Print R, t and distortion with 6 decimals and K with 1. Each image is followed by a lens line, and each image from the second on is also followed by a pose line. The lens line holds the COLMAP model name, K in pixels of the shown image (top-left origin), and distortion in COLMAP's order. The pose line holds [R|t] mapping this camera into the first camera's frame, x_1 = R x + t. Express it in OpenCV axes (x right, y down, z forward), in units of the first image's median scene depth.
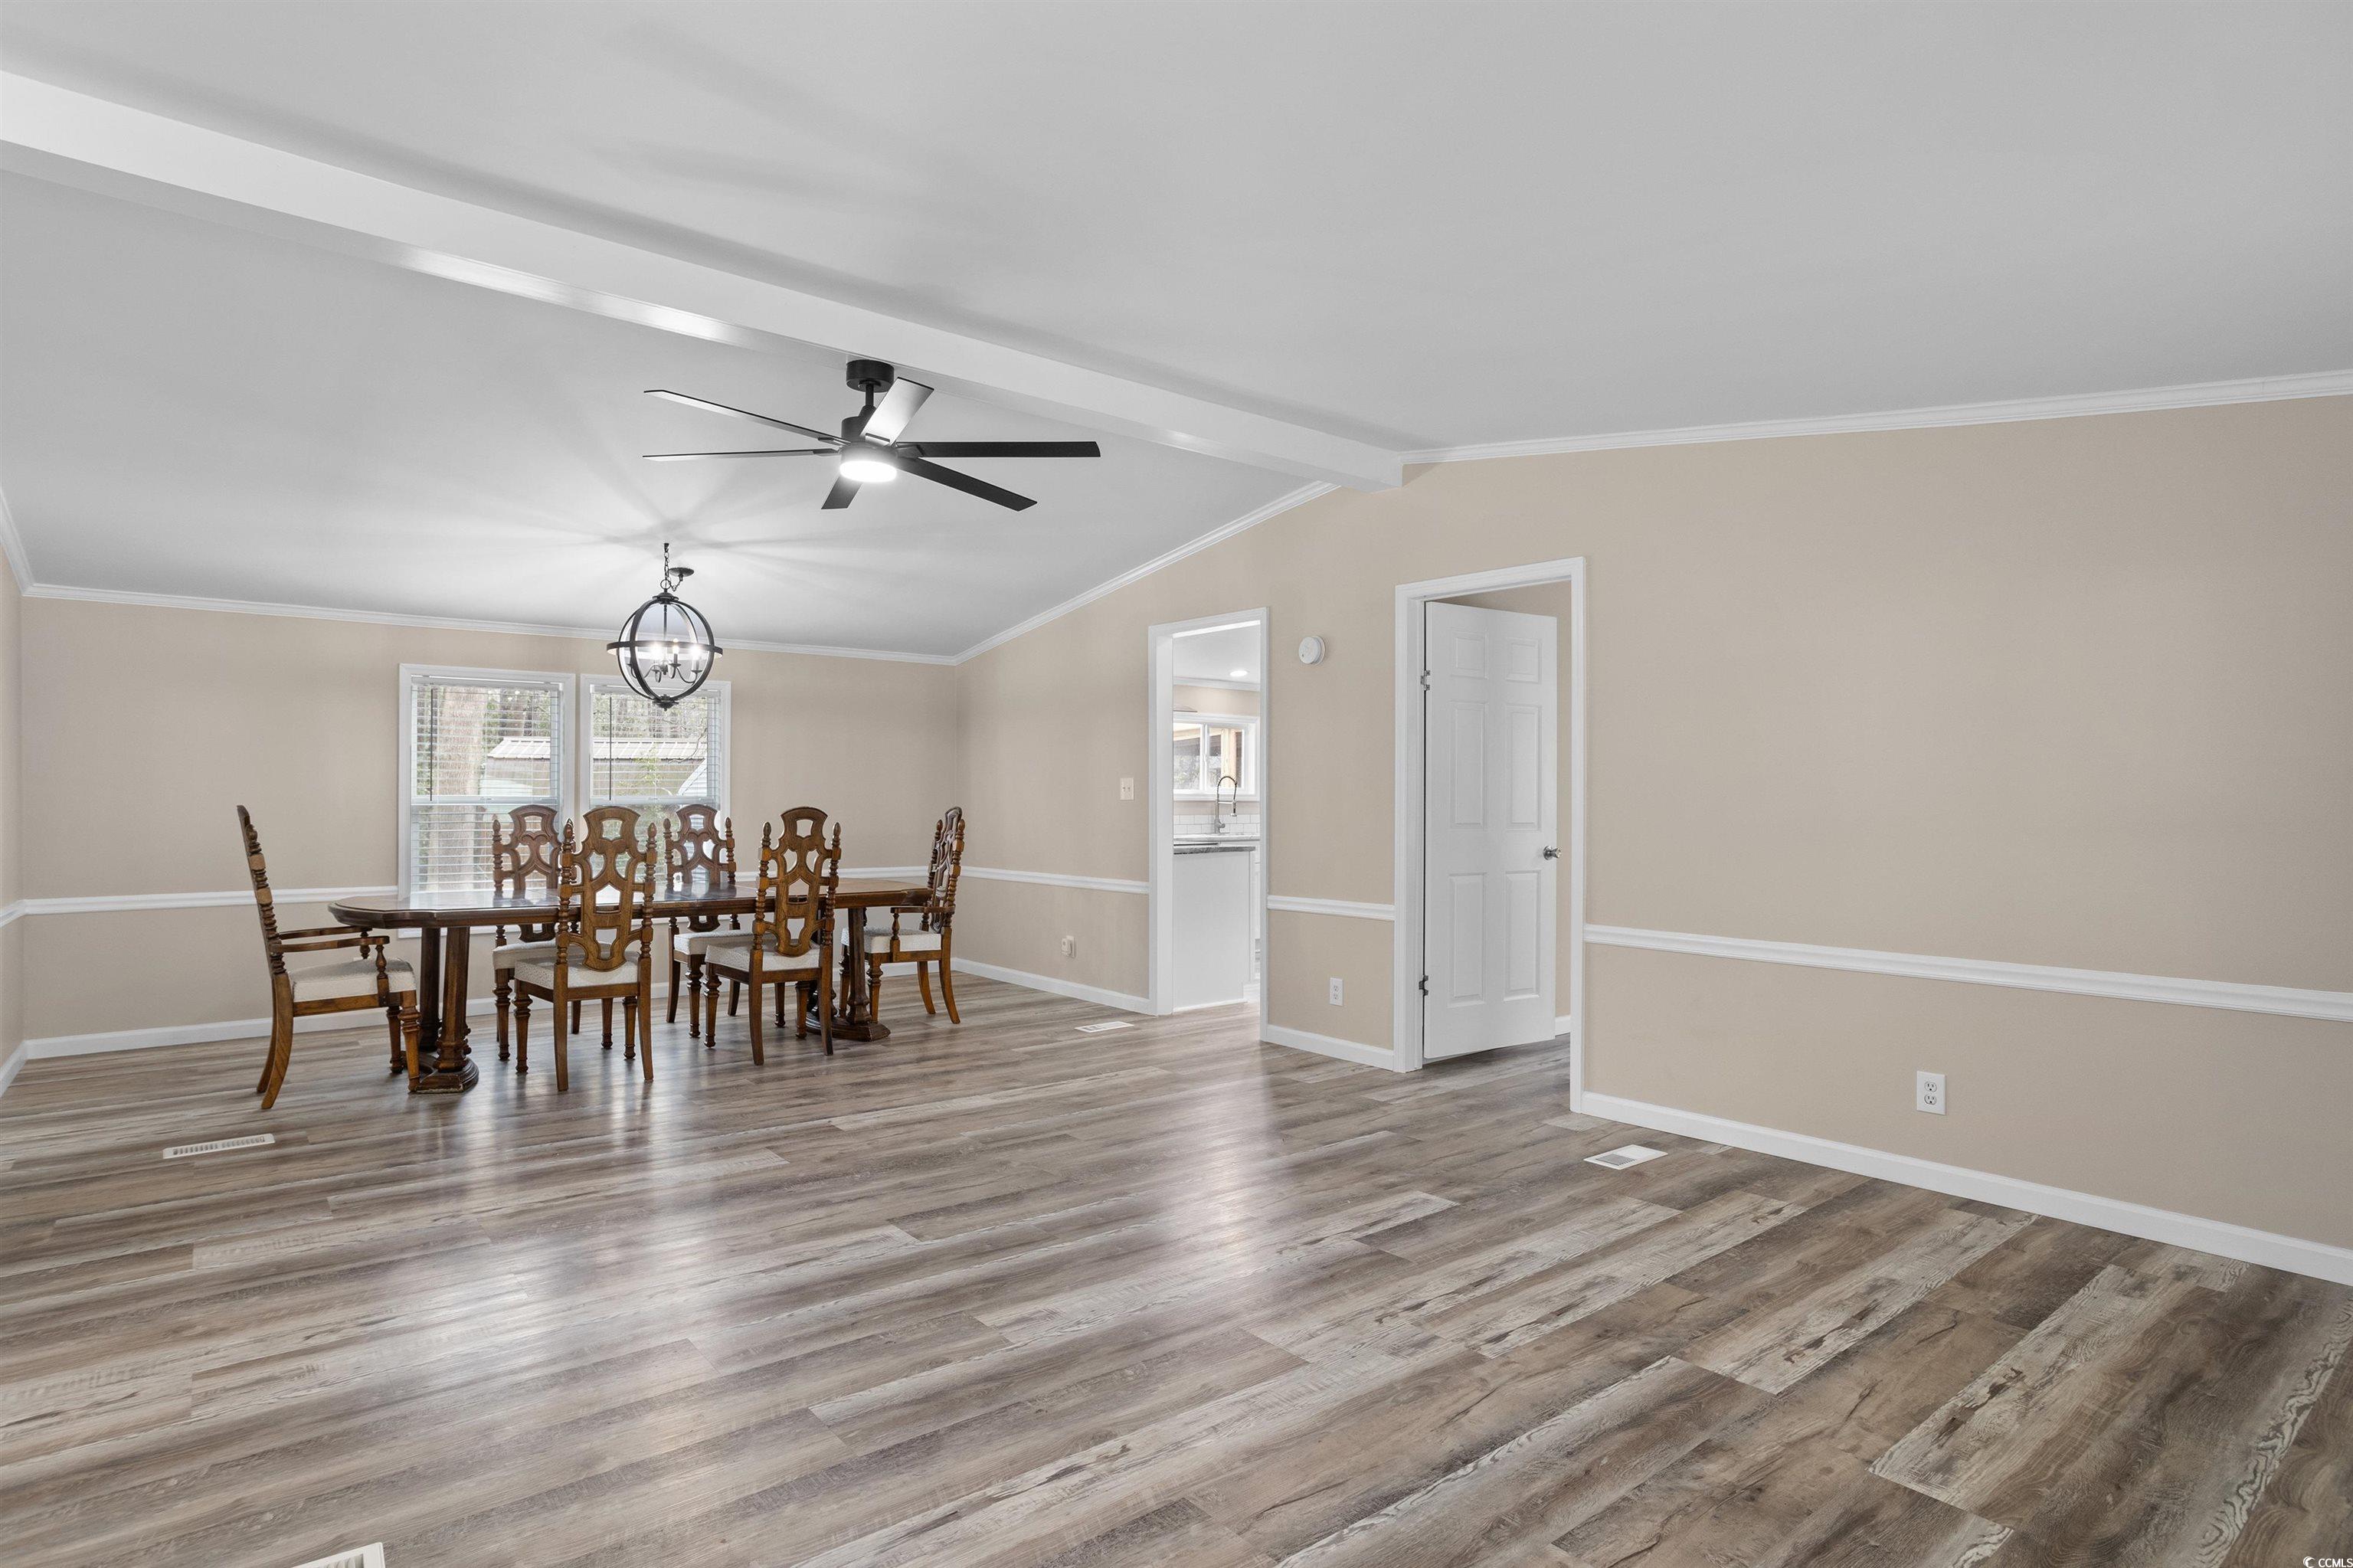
lens RADIAL K [[1220.8, 0, 1176.5], [0, 1220.8, 784.0], [0, 0, 1]] dist [-0.050852, 0.035462]
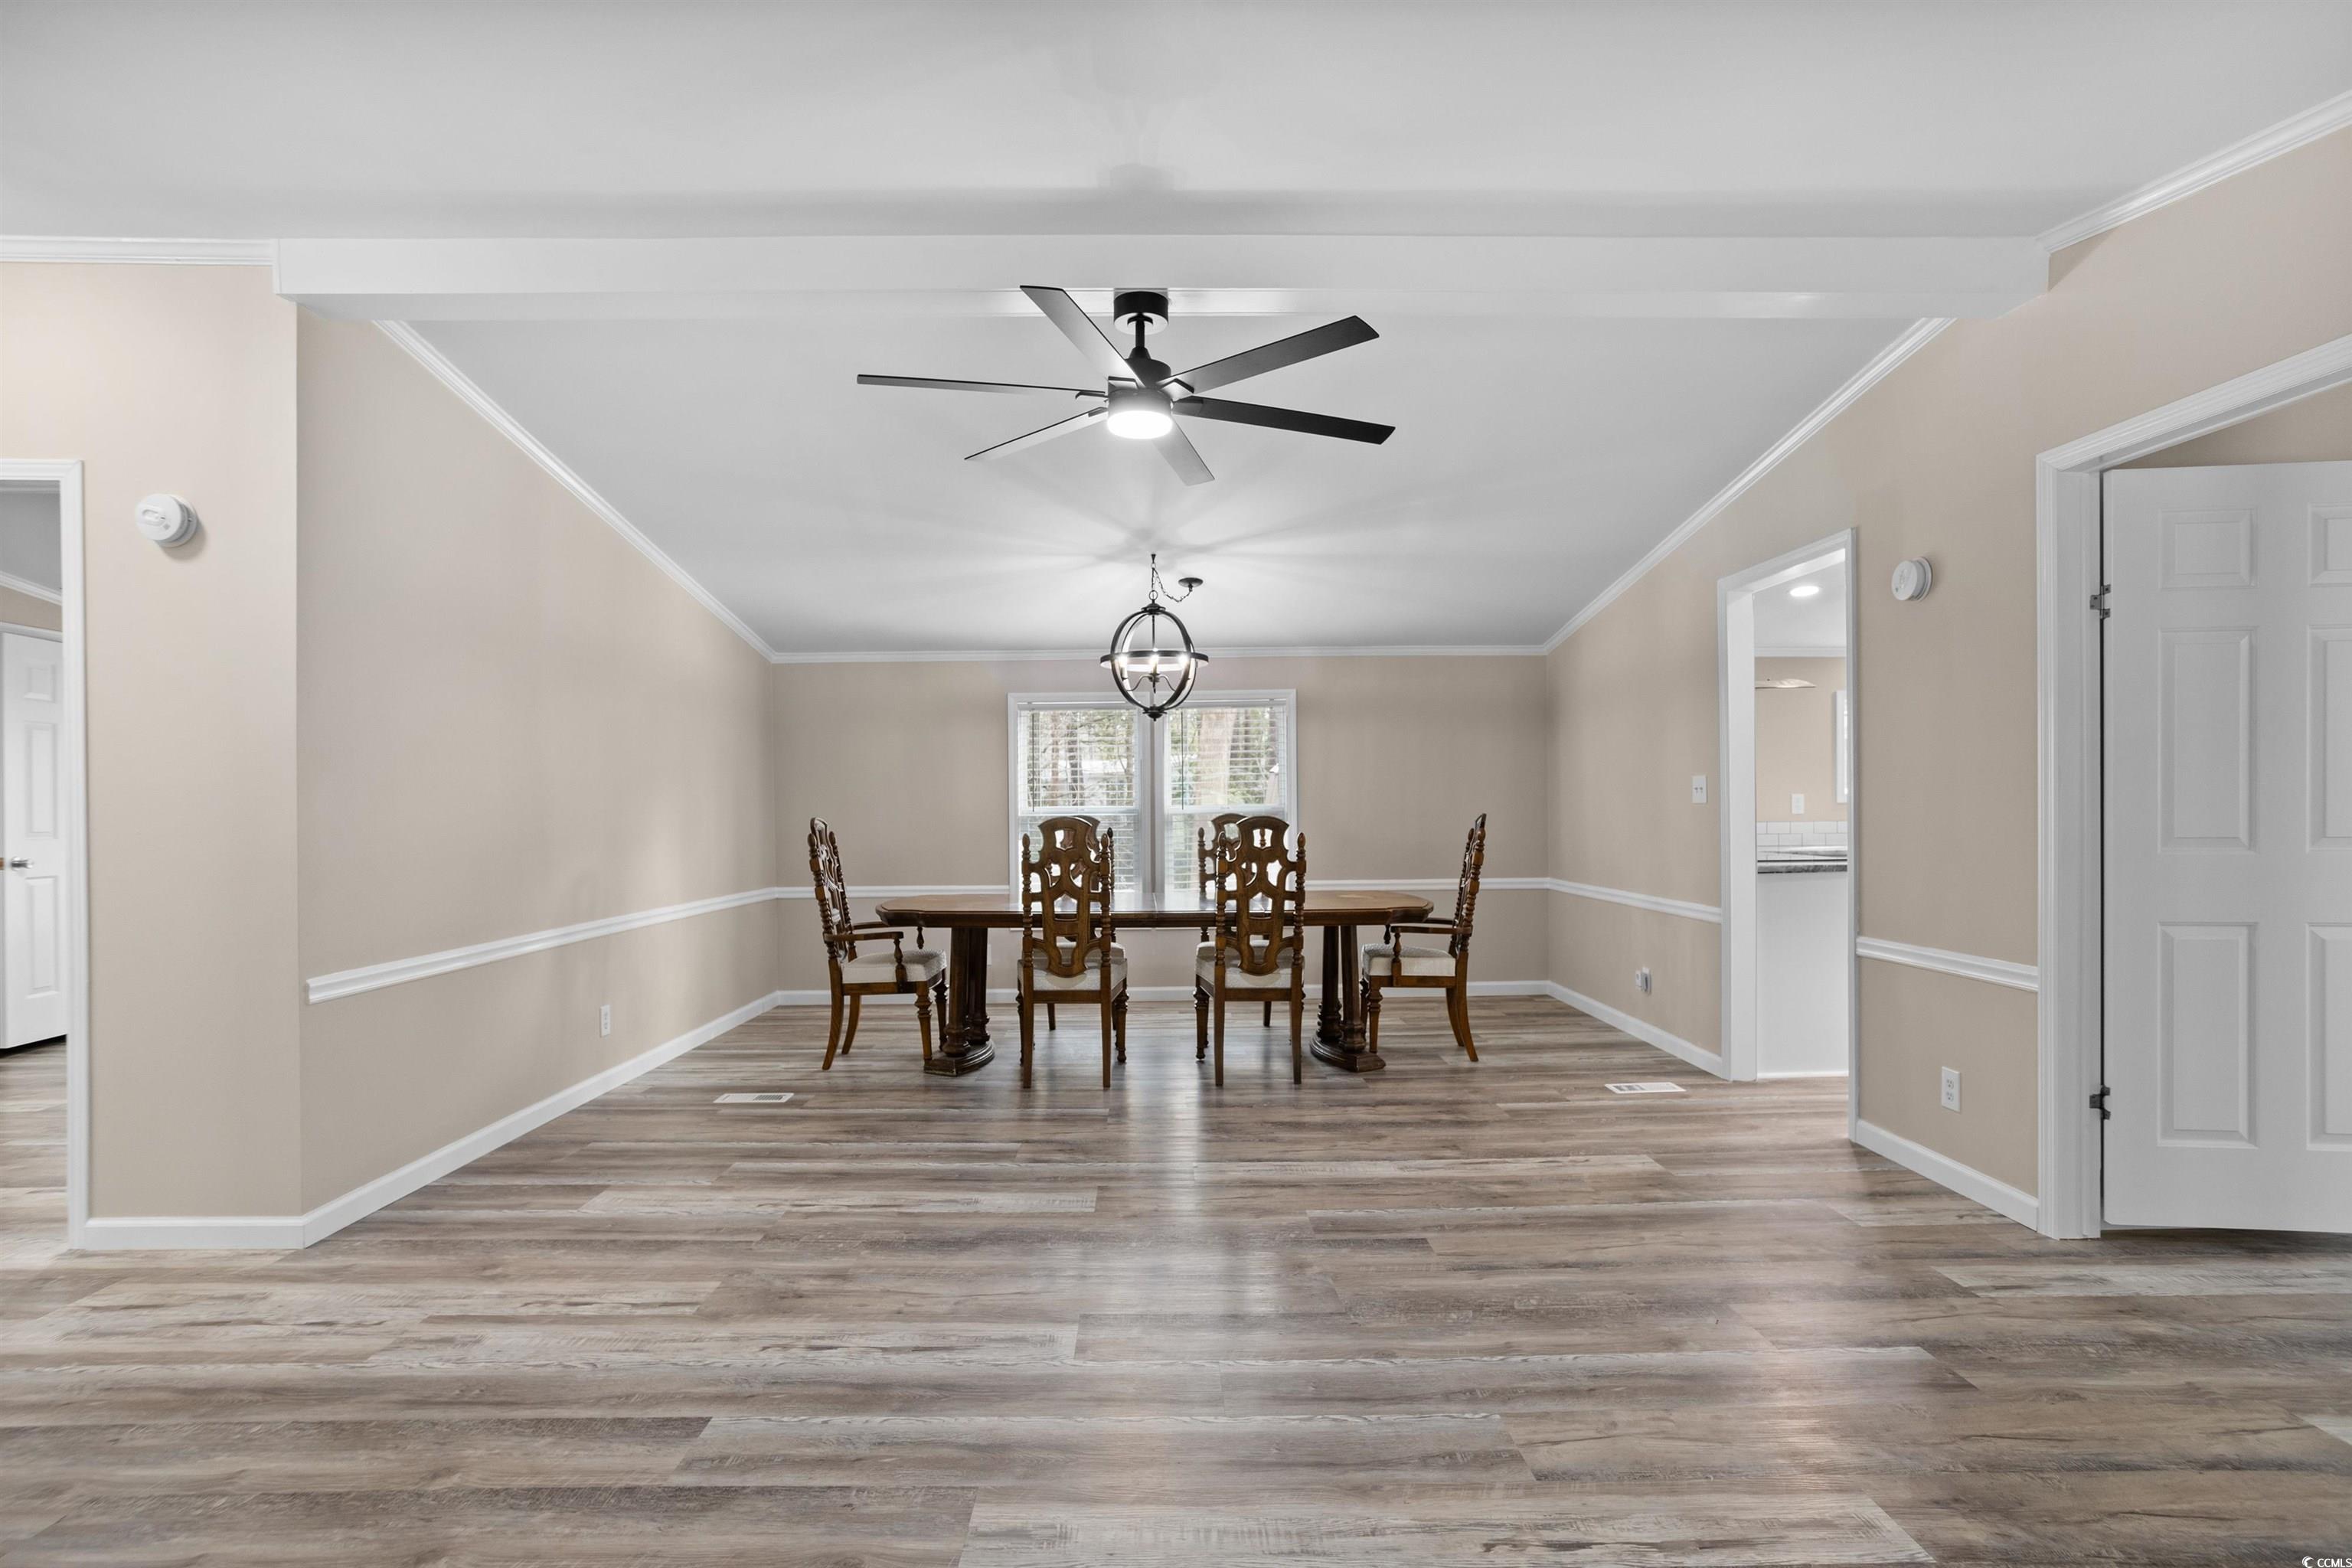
lens RADIAL K [[1135.7, 0, 1181.0], [0, 1135.7, 809.5], [0, 0, 1]] dist [-0.060057, 0.039138]
pose [[0.786876, -0.008973, -0.617046, 0.206456], [0.018850, 0.999777, 0.009500, 0.005207], [0.616824, -0.019107, 0.786869, 0.312480]]
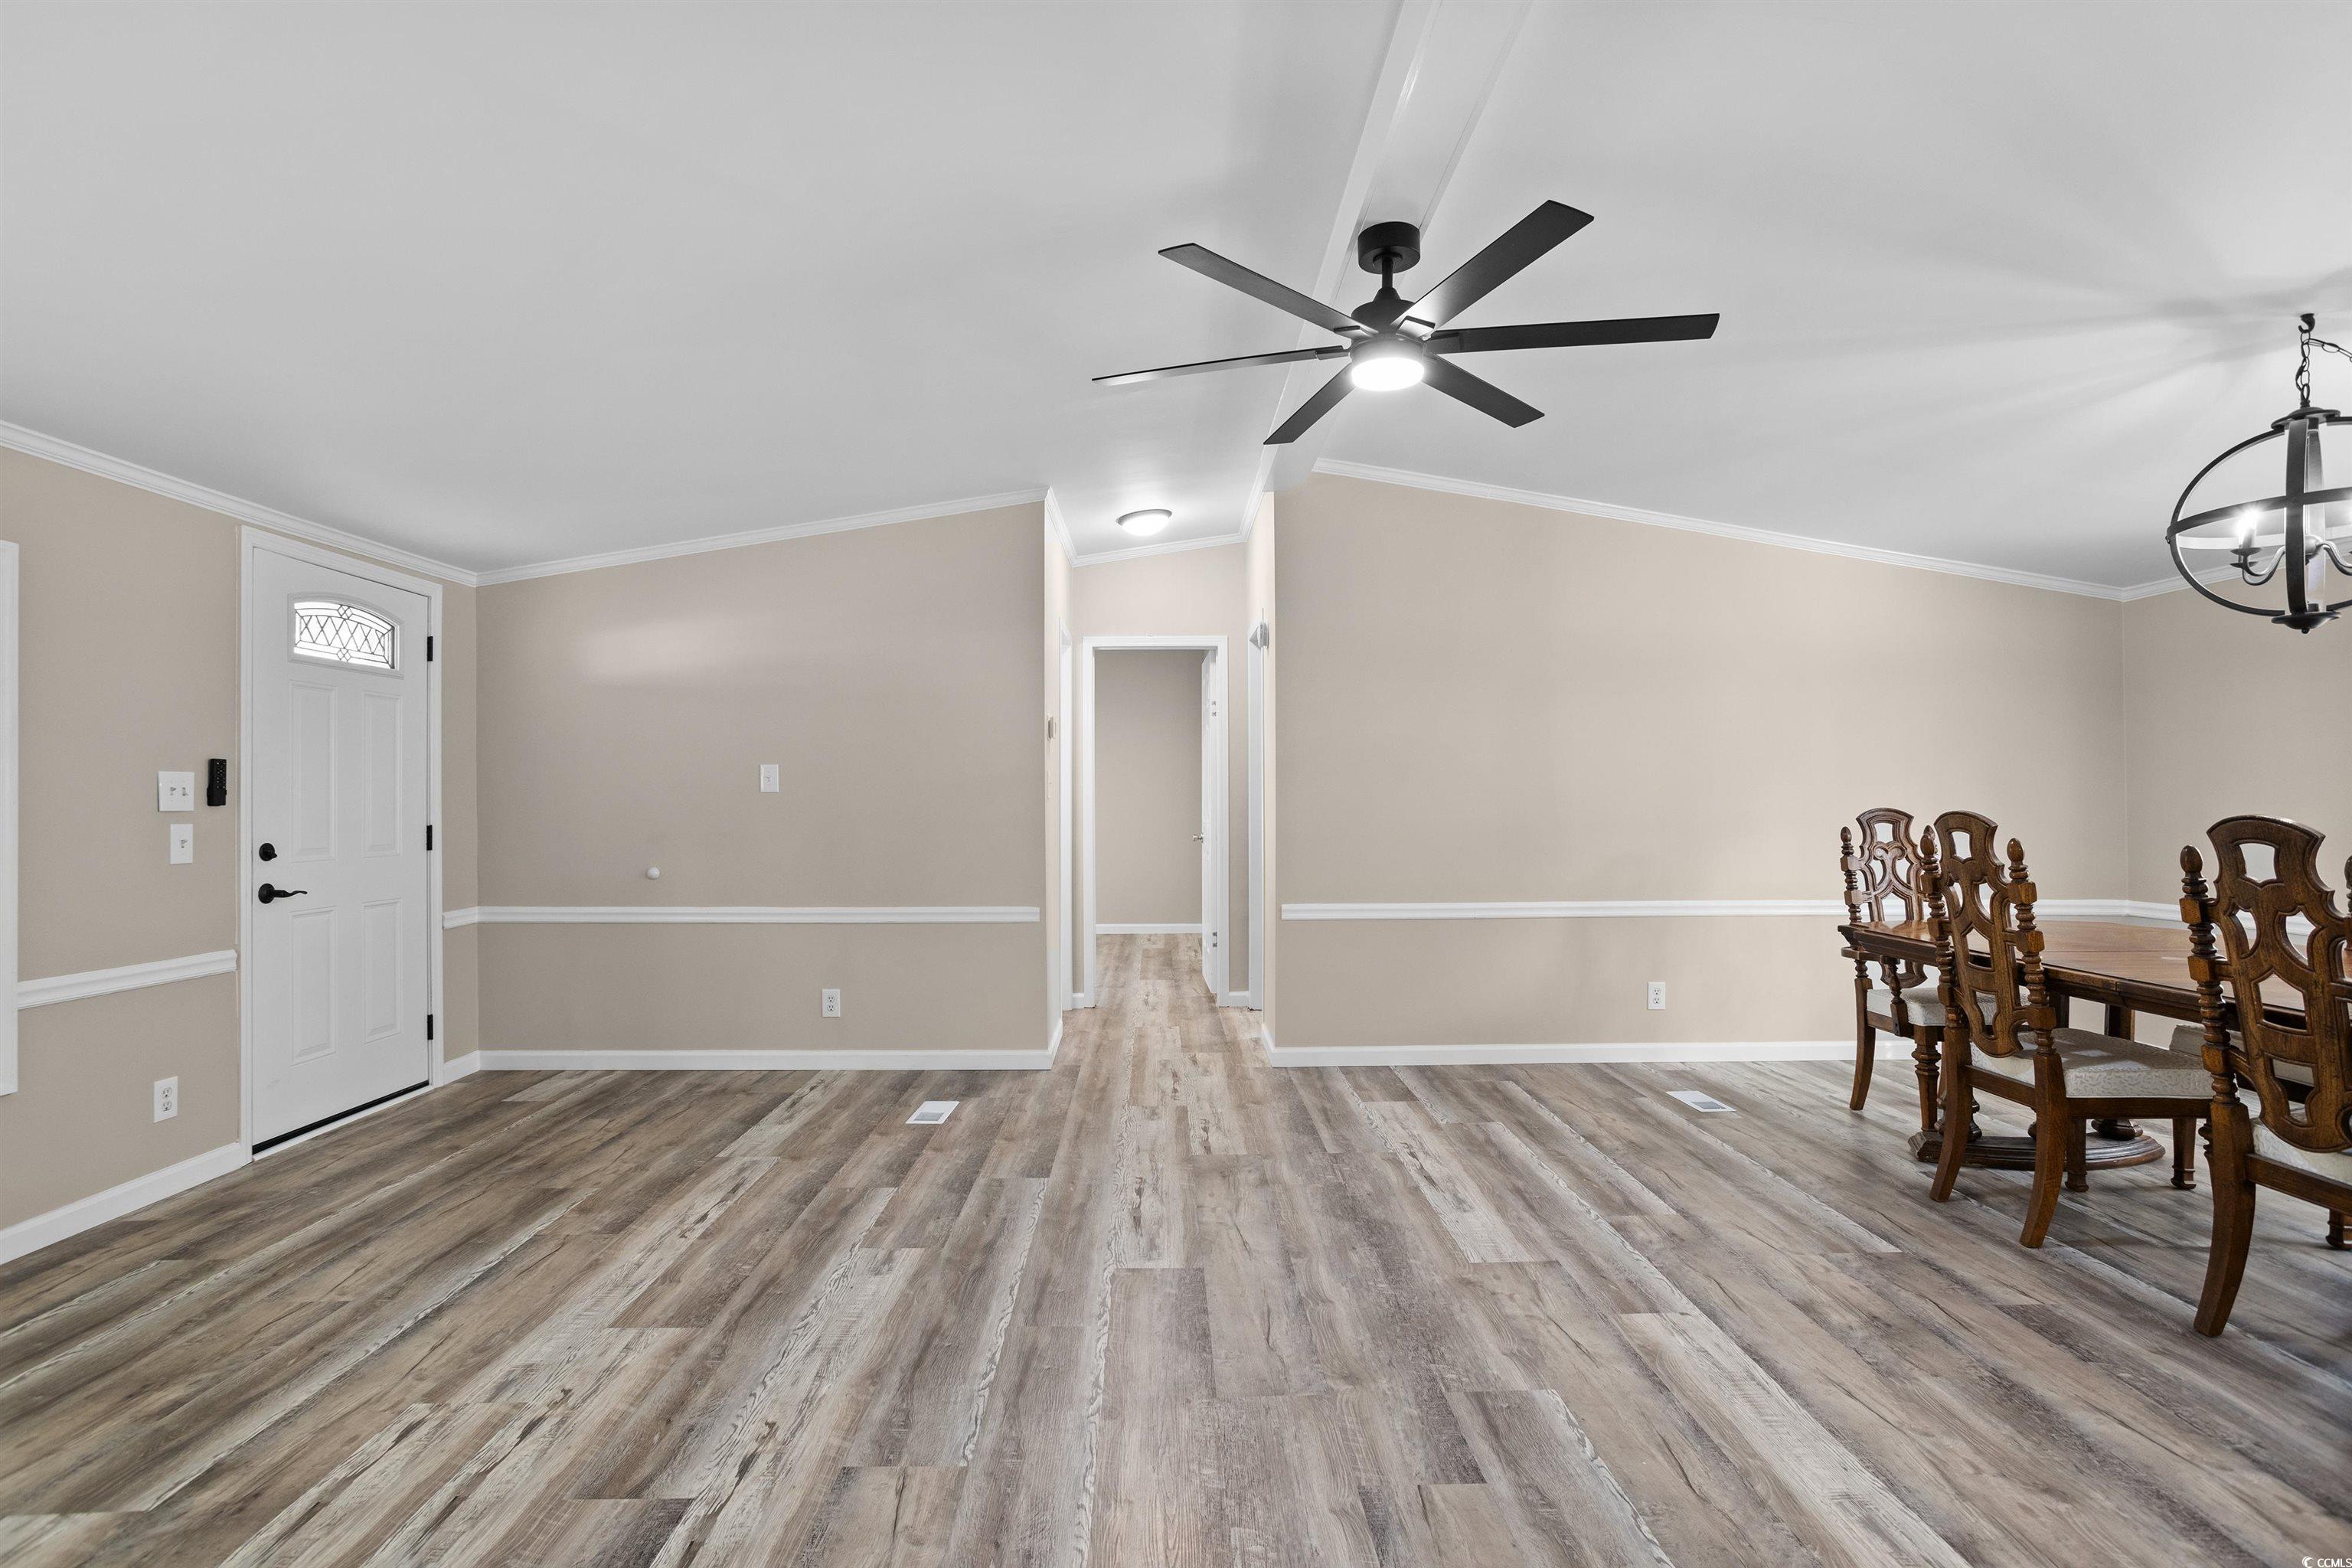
lens RADIAL K [[1137.0, 0, 1161.6], [0, 1137.0, 781.7], [0, 0, 1]] dist [-0.043800, 0.026299]
pose [[-0.626711, -0.017253, -0.779061, 0.308621], [0.012564, 0.999401, -0.032240, 0.018751], [0.779151, -0.029993, -0.626119, 1.067688]]
